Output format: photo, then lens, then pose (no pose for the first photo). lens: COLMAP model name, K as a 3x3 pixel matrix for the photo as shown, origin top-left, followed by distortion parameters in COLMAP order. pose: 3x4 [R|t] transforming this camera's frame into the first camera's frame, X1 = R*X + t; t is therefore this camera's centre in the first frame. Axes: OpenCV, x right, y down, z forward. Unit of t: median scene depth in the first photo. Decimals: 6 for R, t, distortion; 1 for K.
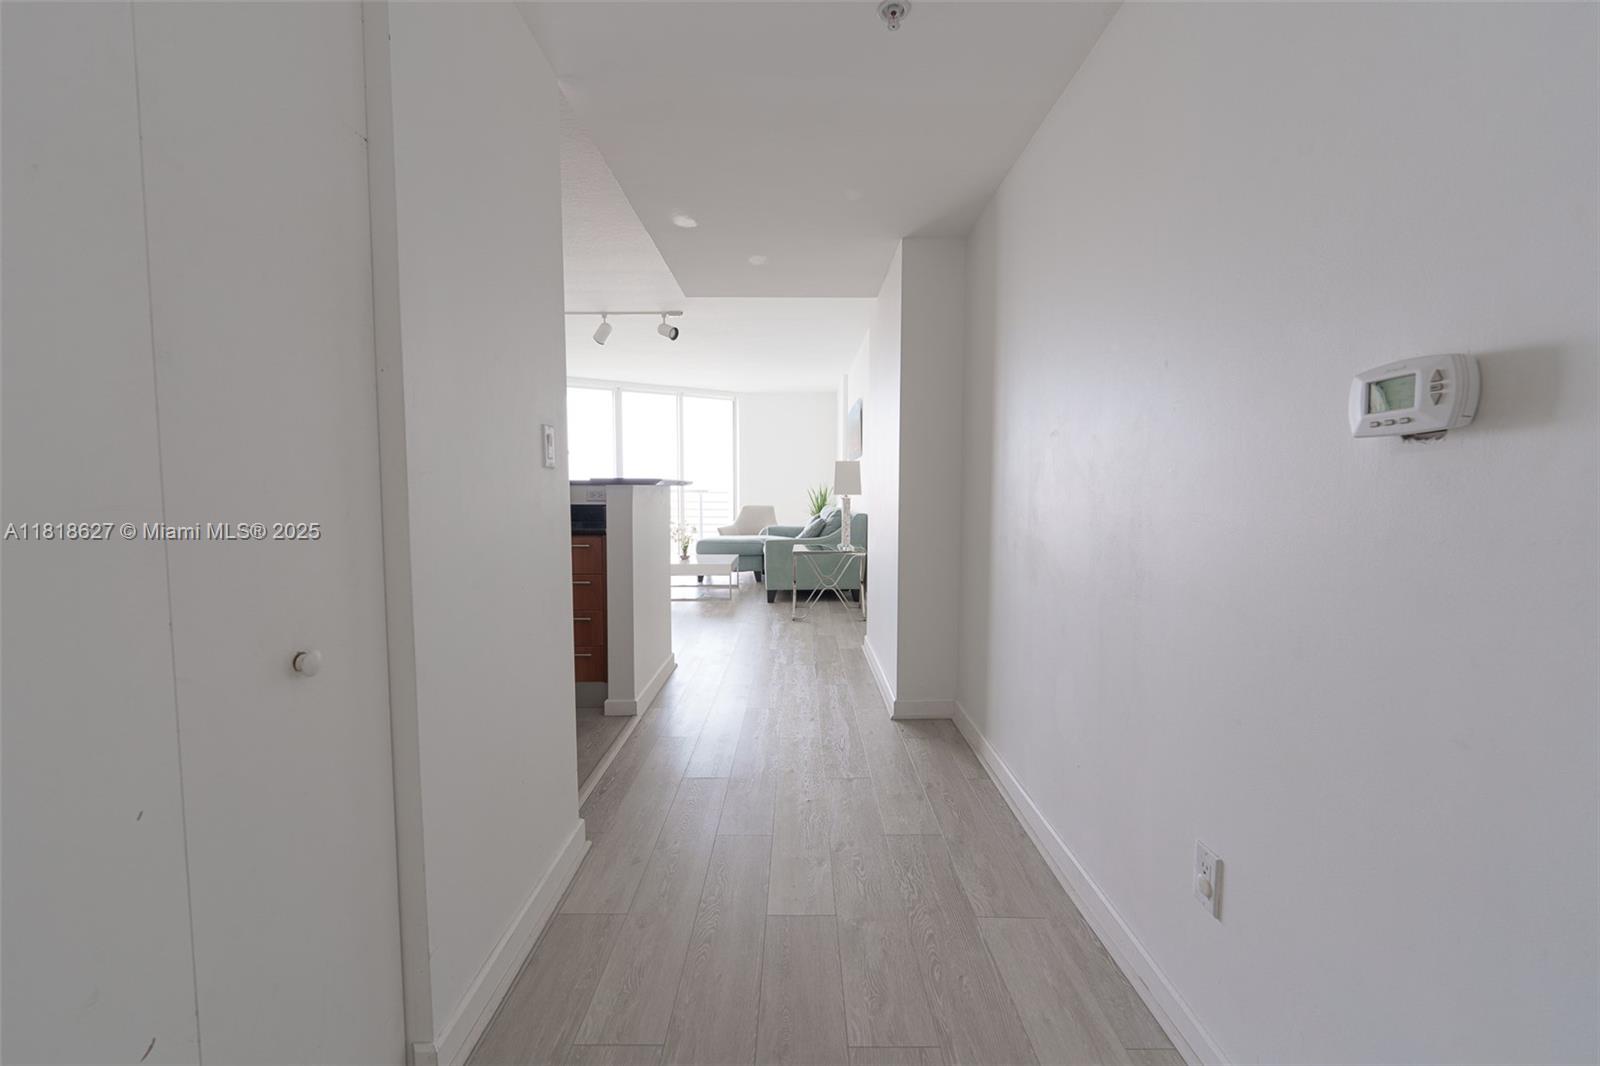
lens RADIAL K [[649.5, 0, 800.6], [0, 649.5, 537.1], [0, 0, 1]] dist [0.002438, -0.002398]
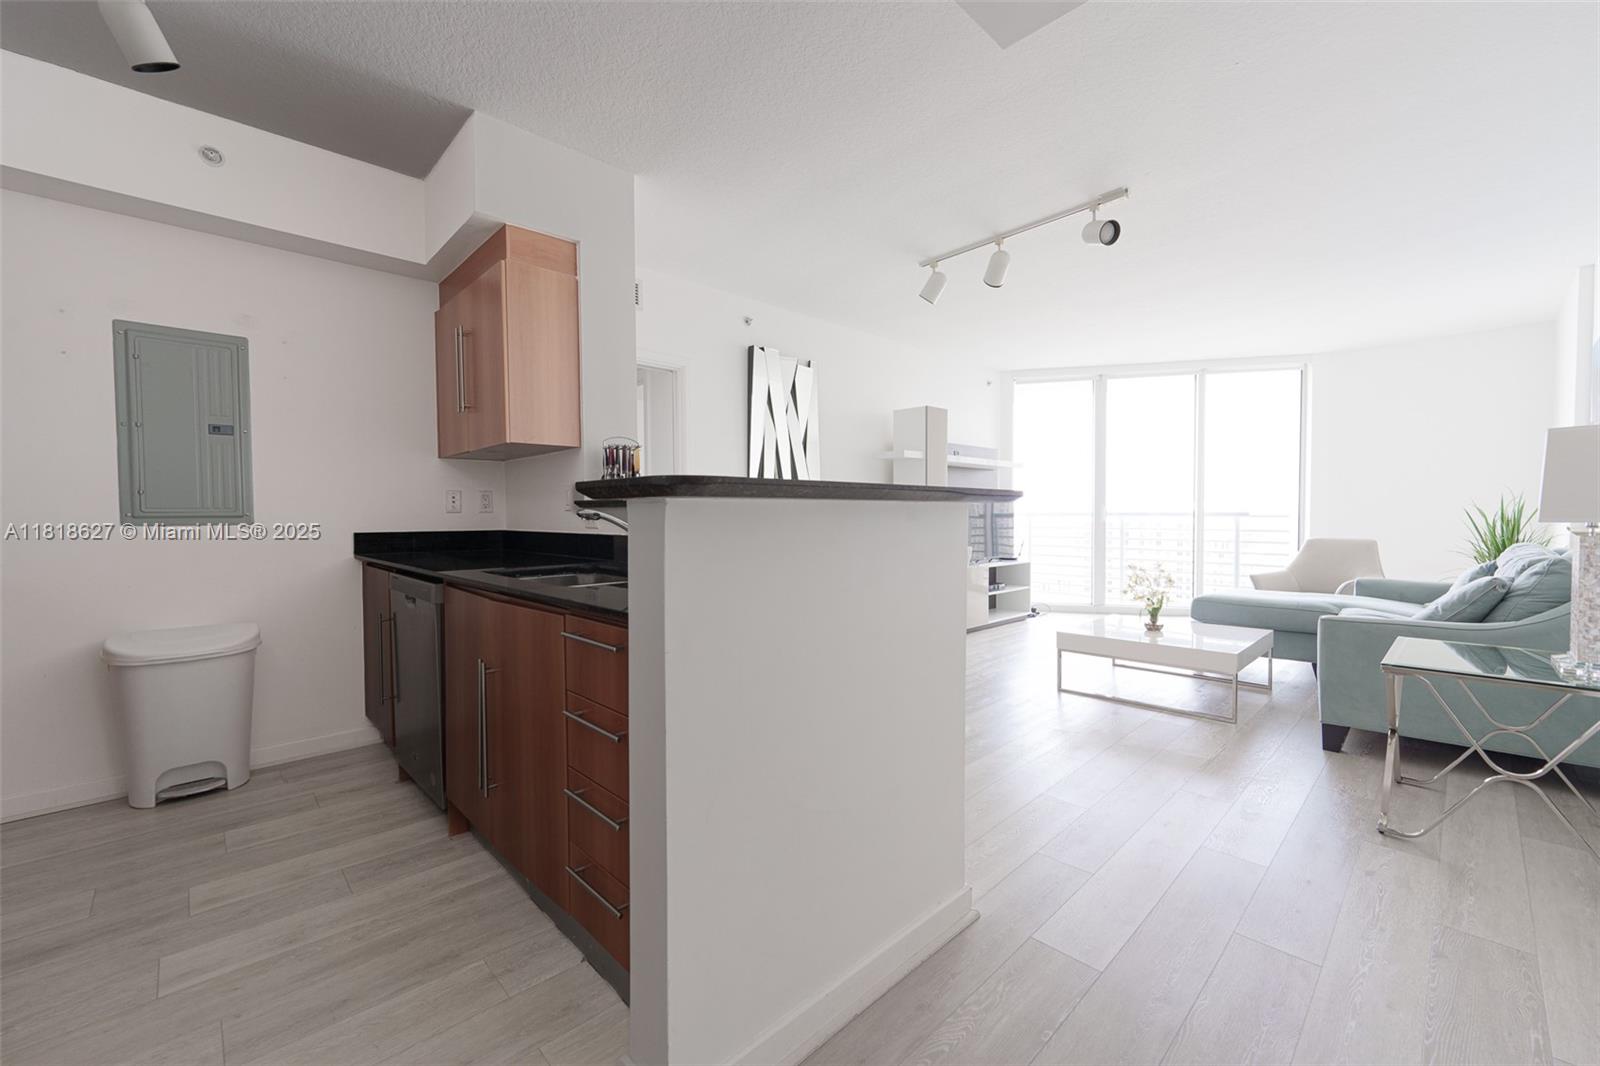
lens RADIAL K [[644.1, 0, 799.8], [0, 644.1, 534.3], [0, 0, 1]] dist [-0.001620, -0.000233]
pose [[0.690299, 0.016061, -0.723346, 0.019261], [-0.046048, 0.998702, -0.021770, -0.023898], [0.722057, 0.048336, 0.690142, 0.341360]]
